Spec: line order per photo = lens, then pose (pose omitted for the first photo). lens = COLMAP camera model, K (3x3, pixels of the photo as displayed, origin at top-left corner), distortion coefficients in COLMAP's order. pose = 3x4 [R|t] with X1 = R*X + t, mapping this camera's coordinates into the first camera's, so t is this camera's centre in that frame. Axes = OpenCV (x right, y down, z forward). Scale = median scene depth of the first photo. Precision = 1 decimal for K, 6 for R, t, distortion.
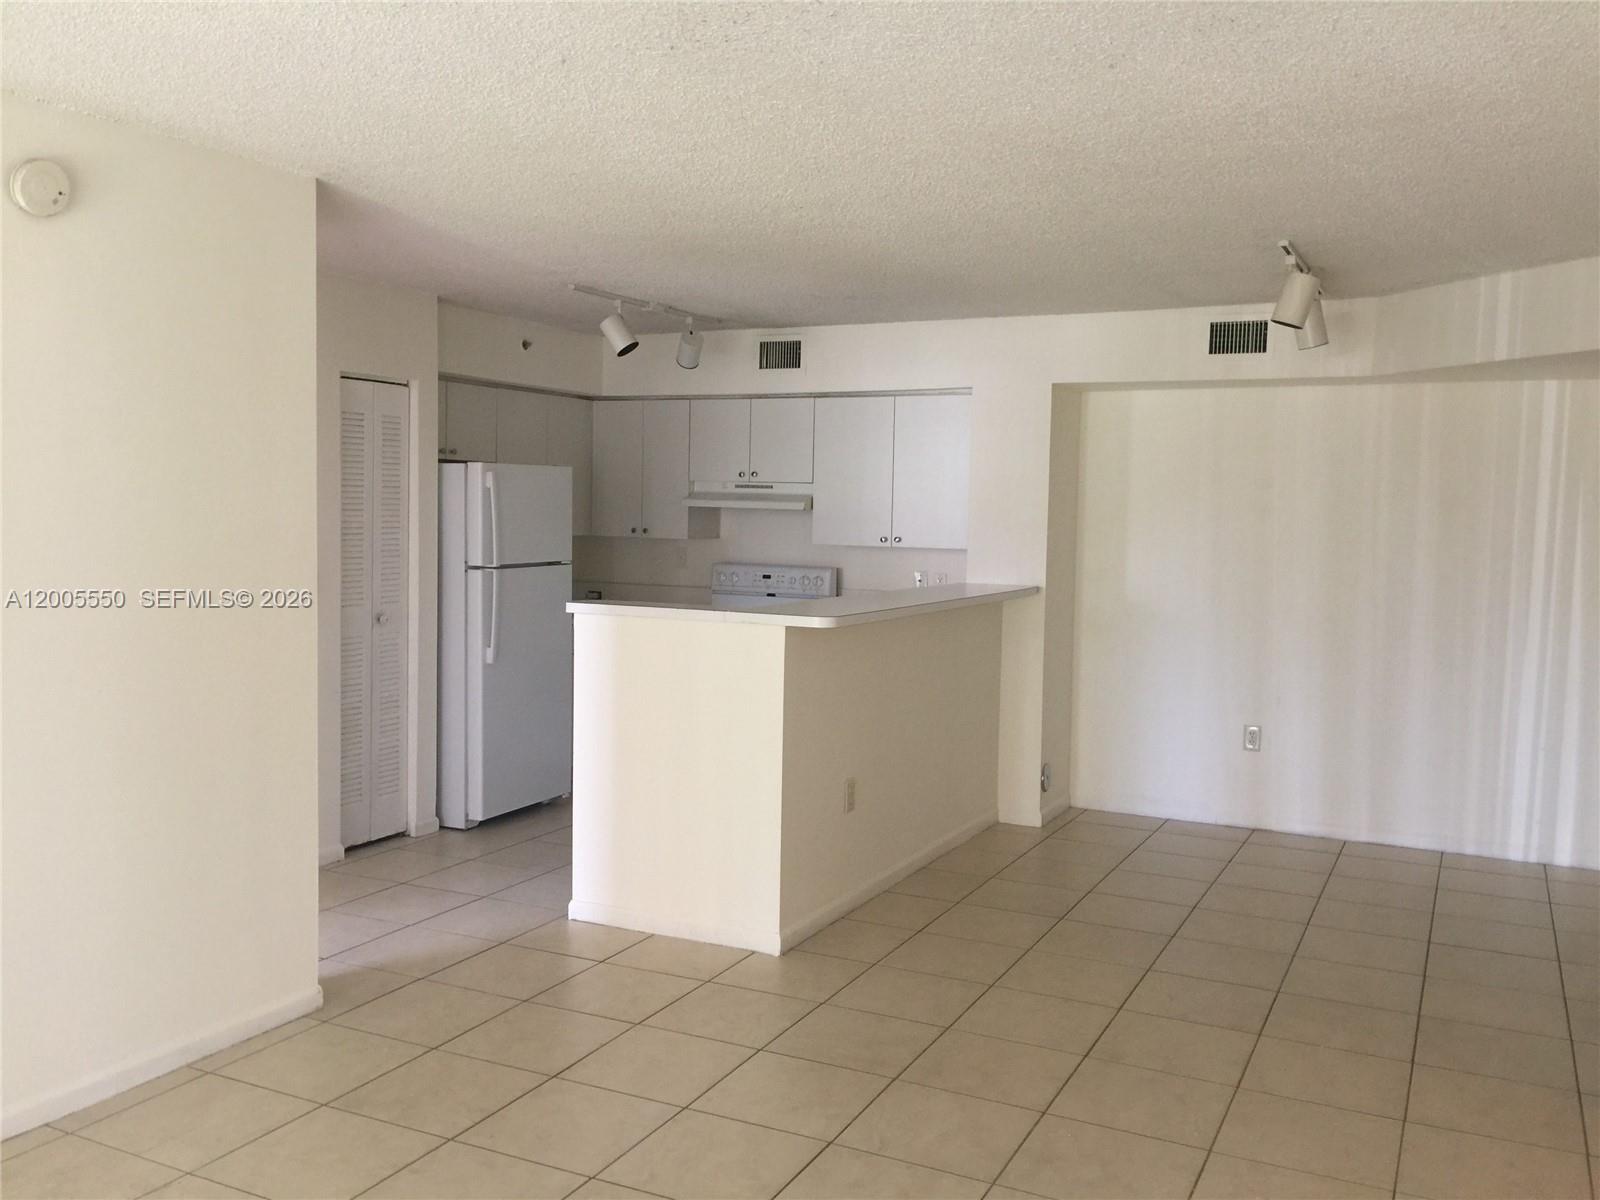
lens RADIAL K [[1396.9, 0, 800.0], [0, 1396.9, 600.0], [0, 0, 1]] dist [0.040768, 0.001238]
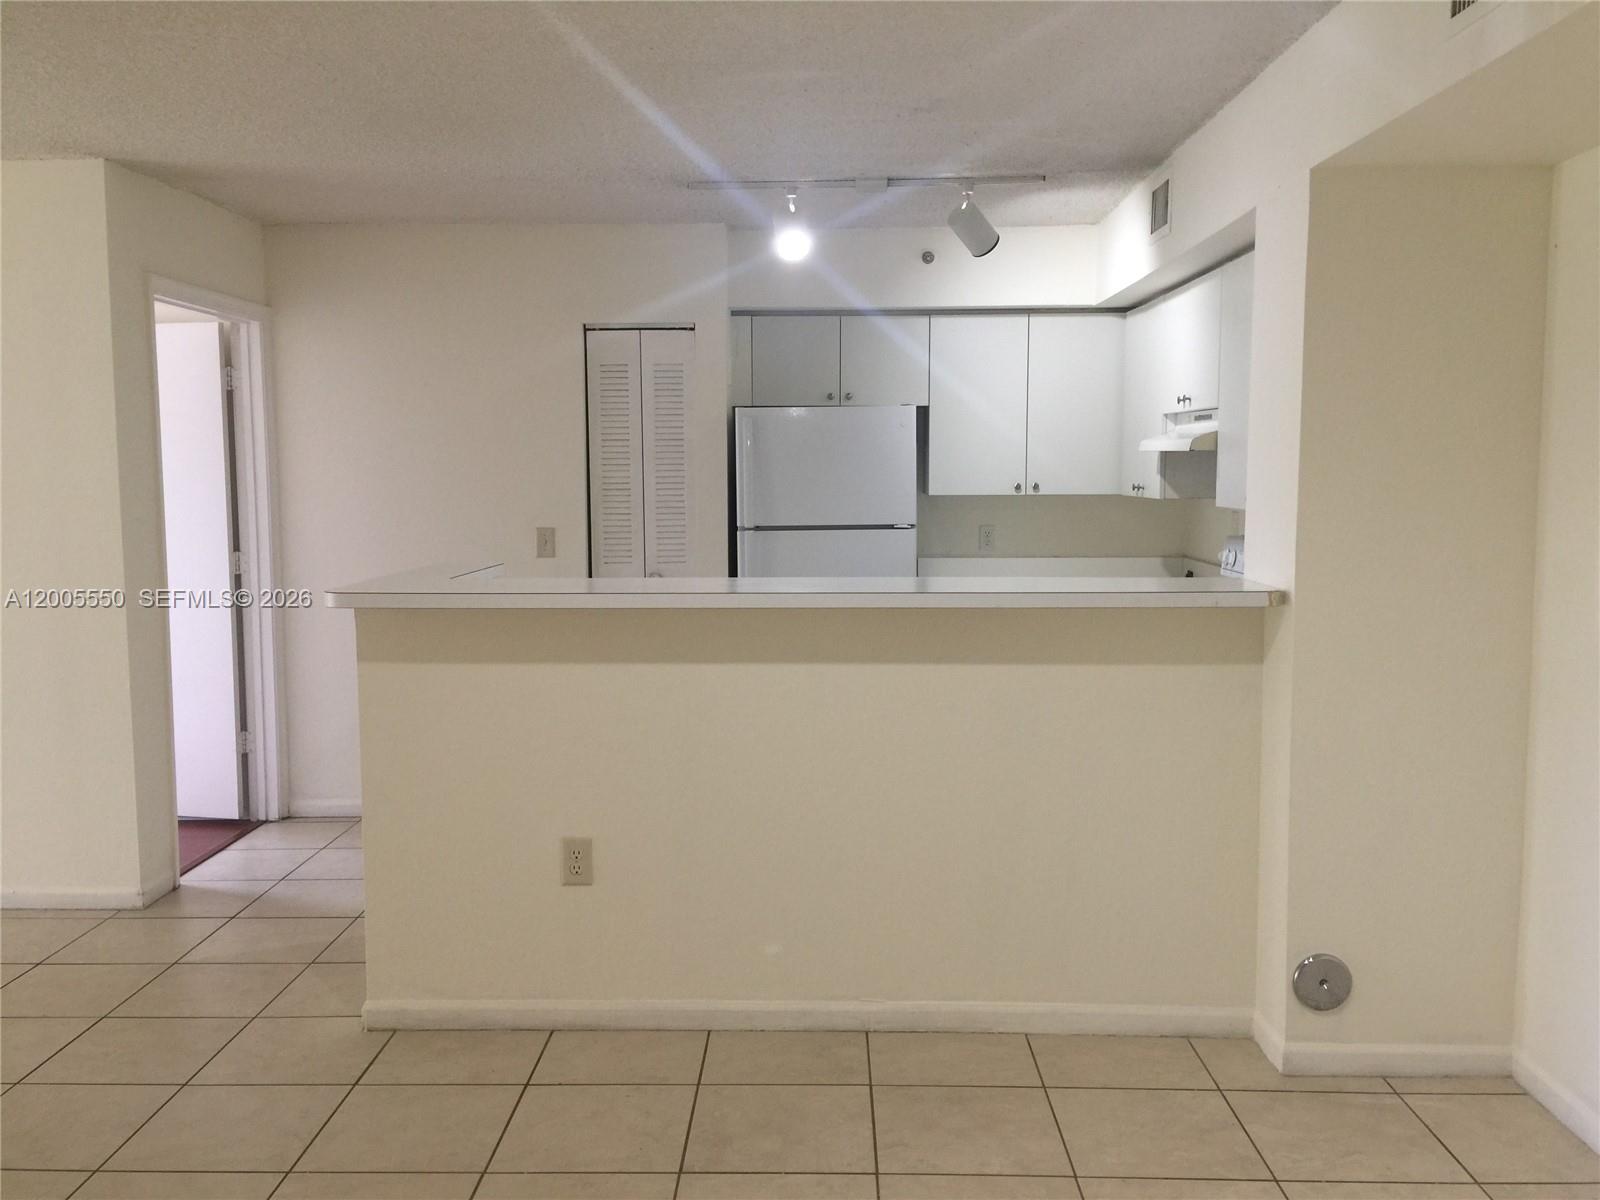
lens RADIAL K [[1396.9, 0, 800.0], [0, 1396.9, 600.0], [0, 0, 1]] dist [0.040768, 0.001238]
pose [[0.425474, 0.091459, -0.900337, 0.651303], [-0.047971, 0.995761, 0.078482, -0.054025], [0.903698, 0.009798, 0.428057, 0.720261]]
